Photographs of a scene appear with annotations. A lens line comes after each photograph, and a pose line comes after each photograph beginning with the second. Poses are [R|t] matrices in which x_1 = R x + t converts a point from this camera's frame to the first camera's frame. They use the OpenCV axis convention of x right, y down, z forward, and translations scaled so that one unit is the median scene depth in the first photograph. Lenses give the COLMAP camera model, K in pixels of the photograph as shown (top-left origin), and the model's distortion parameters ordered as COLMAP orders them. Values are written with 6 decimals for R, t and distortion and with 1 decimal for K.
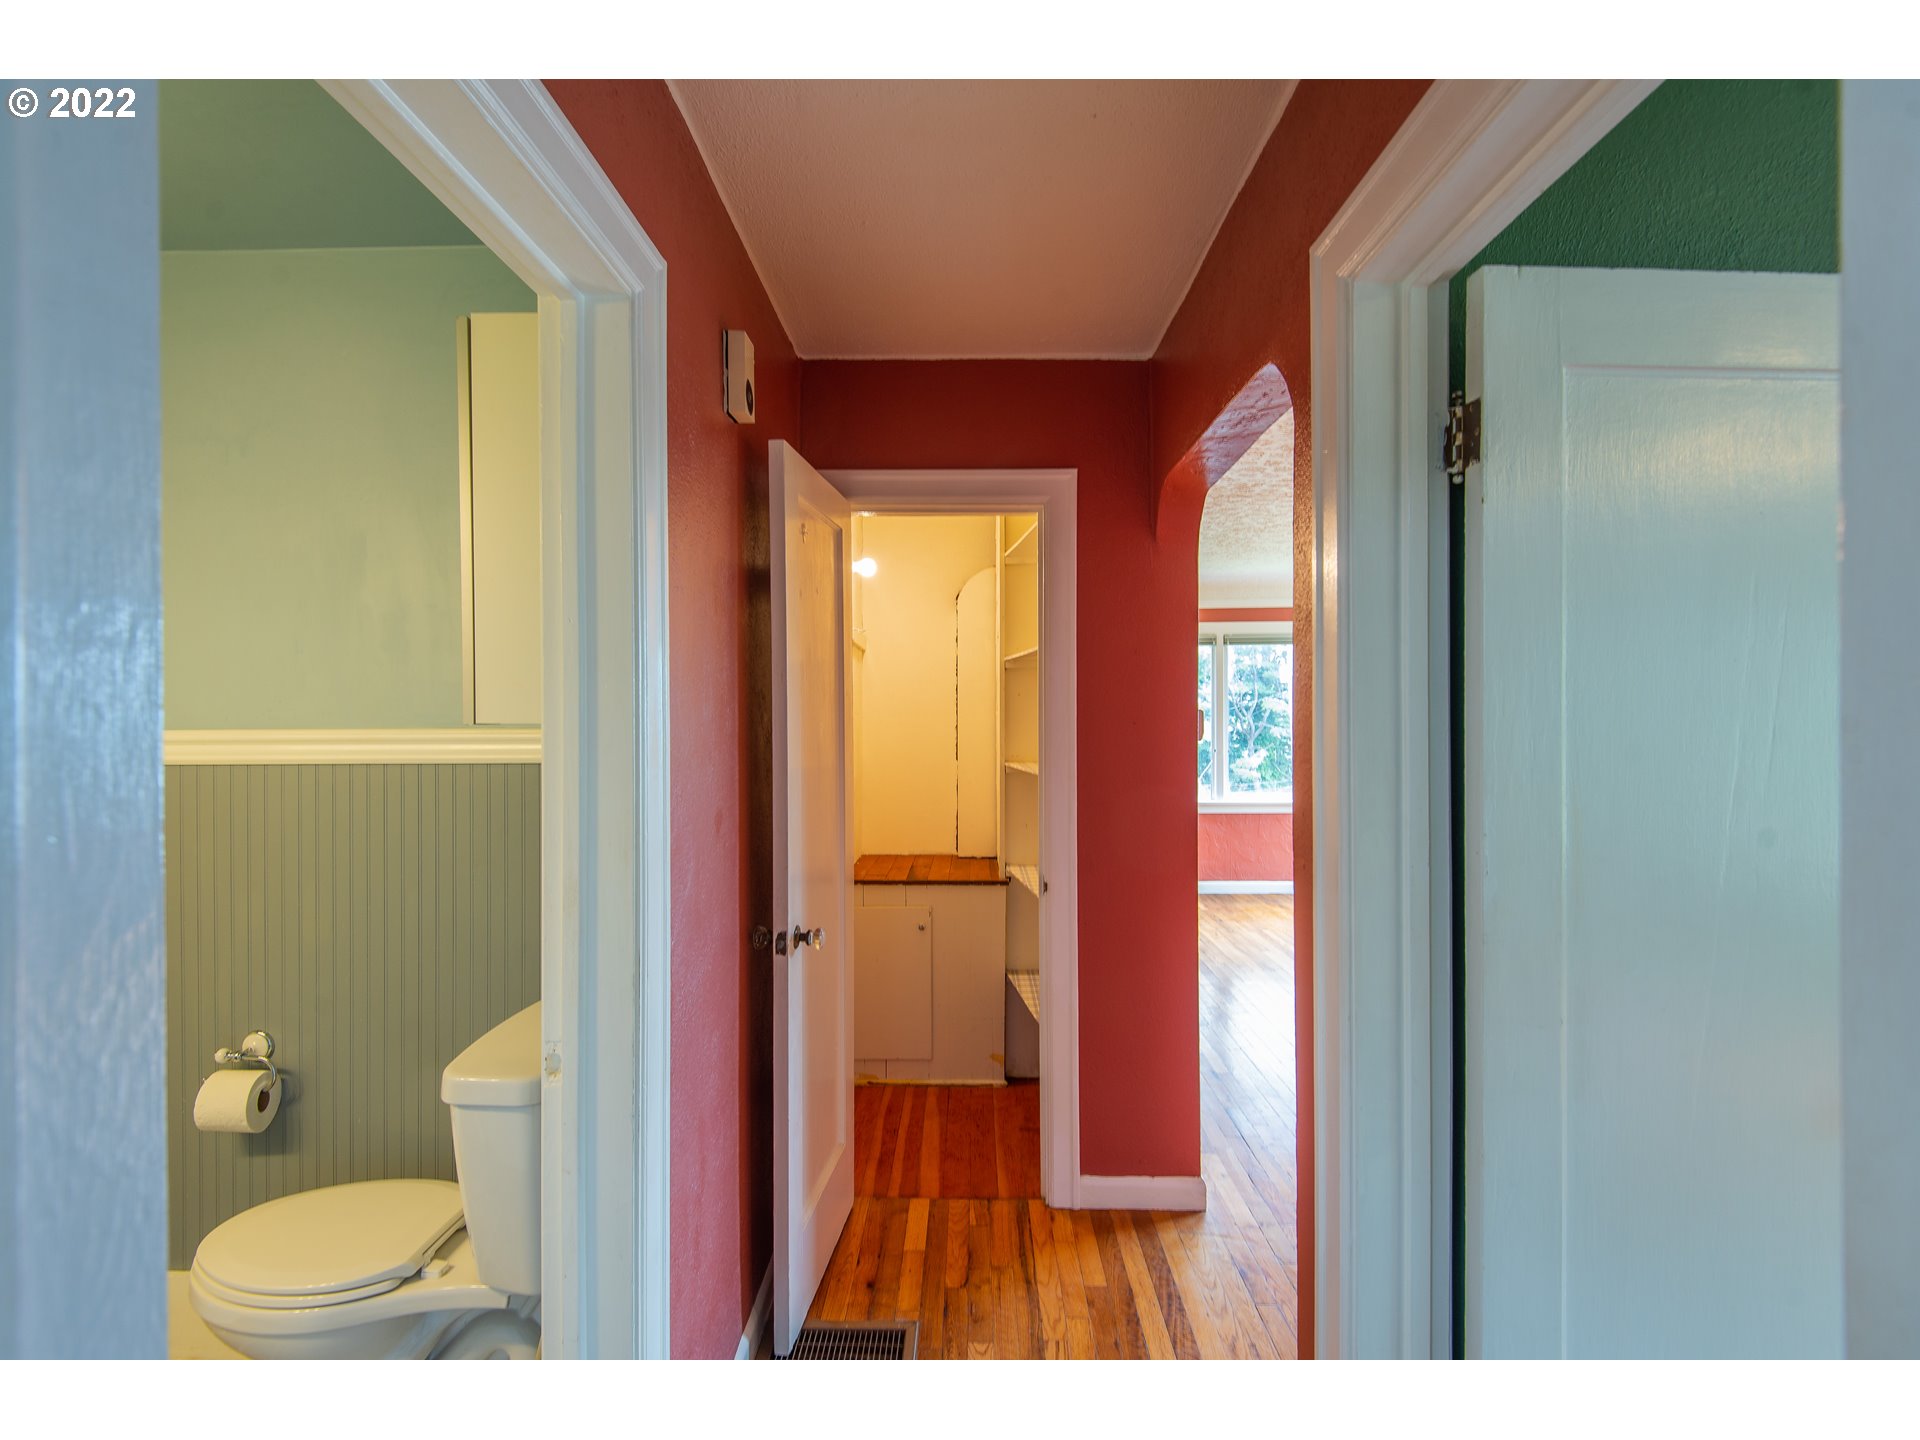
lens RADIAL K [[881.9, 0, 962.1], [0, 881.9, 716.4], [0, 0, 1]] dist [0.024826, -0.013601]
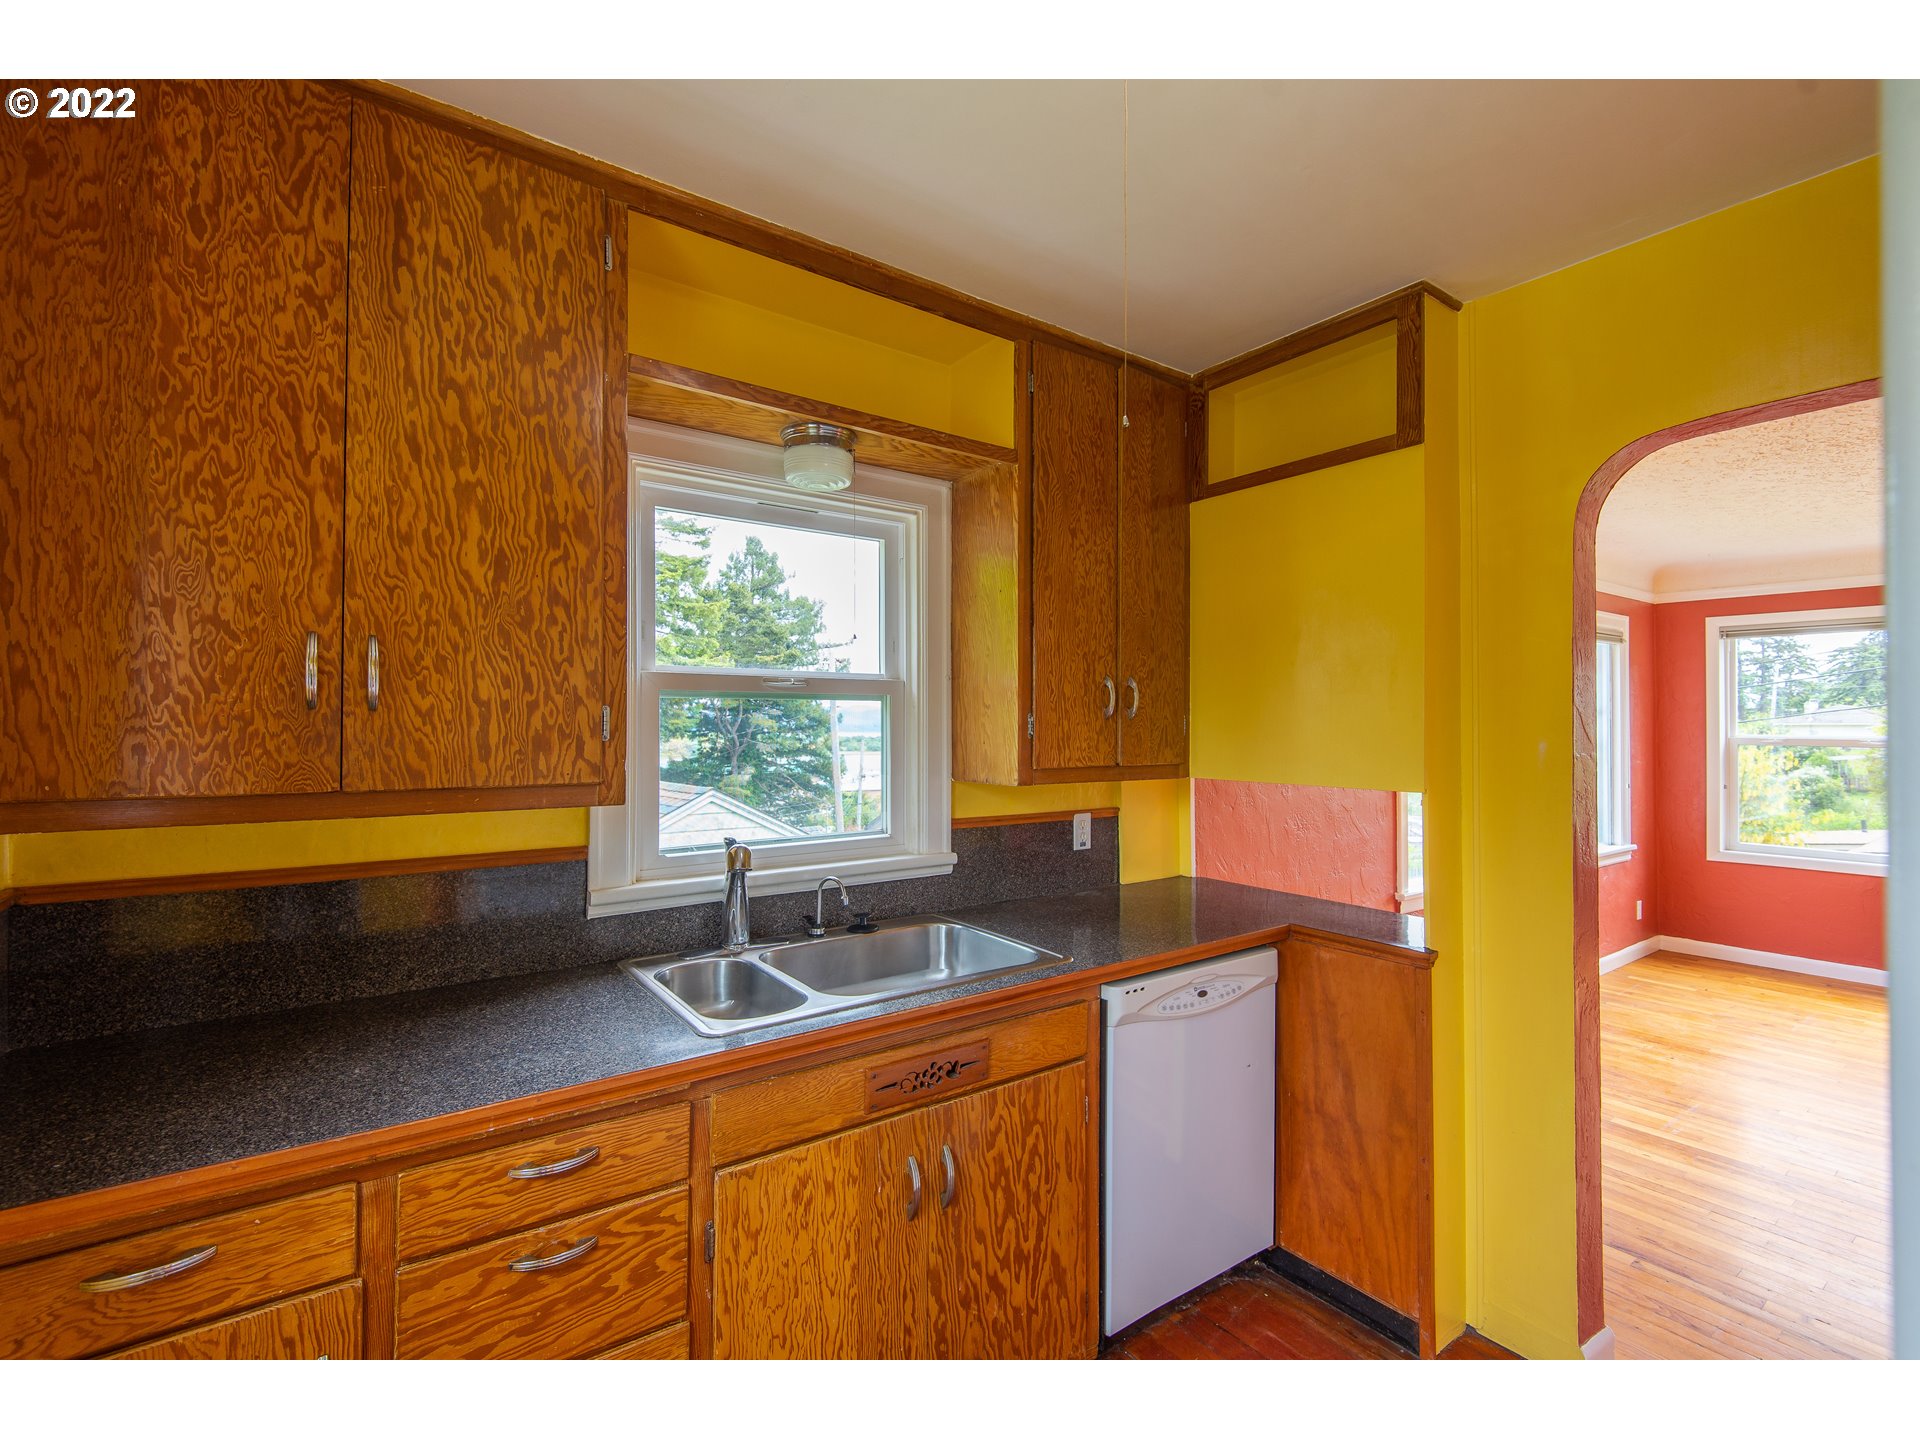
lens RADIAL K [[881.9, 0, 946.0], [0, 881.9, 715.0], [0, 0, 1]] dist [0.024826, -0.013601]
pose [[0.808380, 0.010788, 0.588562, -0.408792], [-0.000195, 0.999837, -0.018059, -0.005804], [-0.588661, 0.014484, 0.808250, 0.786200]]
